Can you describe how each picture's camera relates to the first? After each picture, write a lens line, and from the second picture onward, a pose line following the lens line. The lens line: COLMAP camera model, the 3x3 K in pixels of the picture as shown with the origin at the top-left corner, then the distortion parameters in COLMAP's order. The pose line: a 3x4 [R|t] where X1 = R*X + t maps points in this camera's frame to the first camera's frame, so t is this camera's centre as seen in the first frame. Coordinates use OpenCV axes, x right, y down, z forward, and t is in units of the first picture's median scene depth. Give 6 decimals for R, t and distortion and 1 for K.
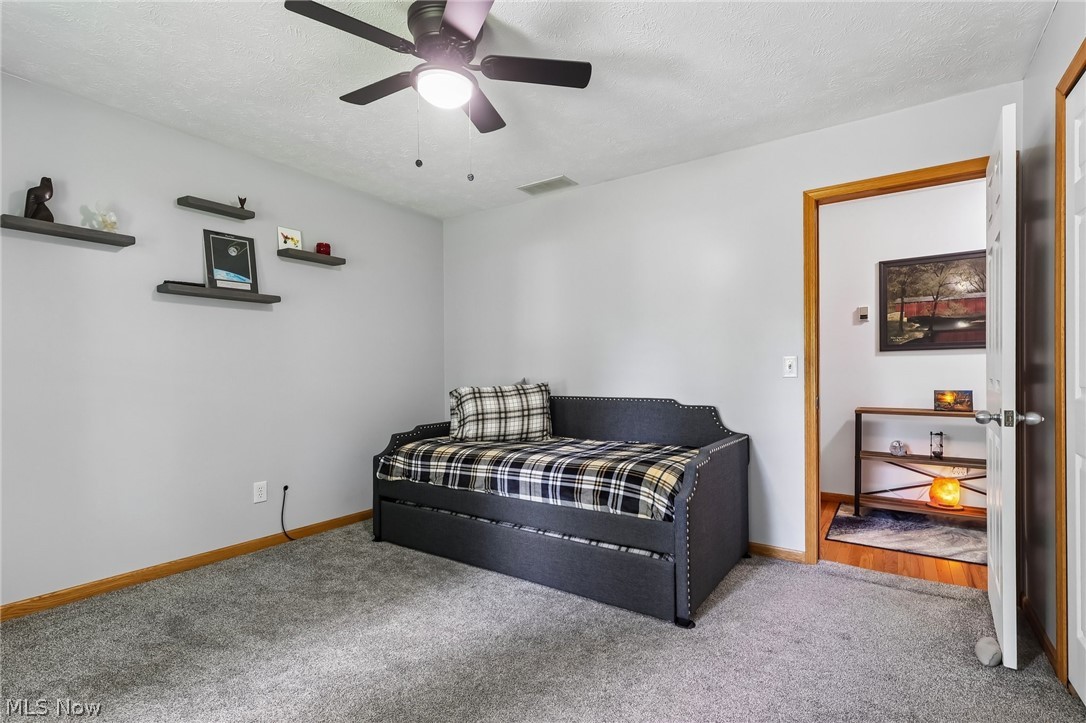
lens RADIAL K [[509.0, 0, 535.6], [0, 509.0, 367.1], [0, 0, 1]] dist [-0.000472, -0.000736]
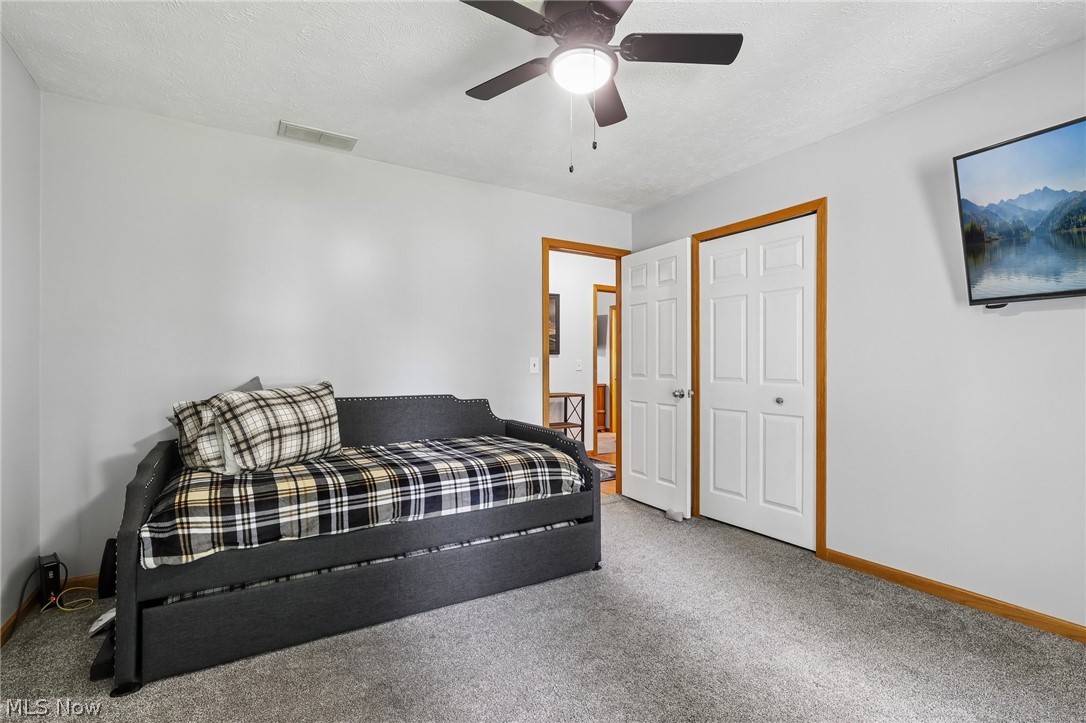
lens RADIAL K [[509.0, 0, 535.6], [0, 509.0, 367.1], [0, 0, 1]] dist [-0.000472, -0.000736]
pose [[0.410891, 0.003606, 0.911677, -0.768217], [-0.013683, 0.999904, 0.002212, 0.001486], [-0.911582, -0.013384, 0.410901, 0.509399]]
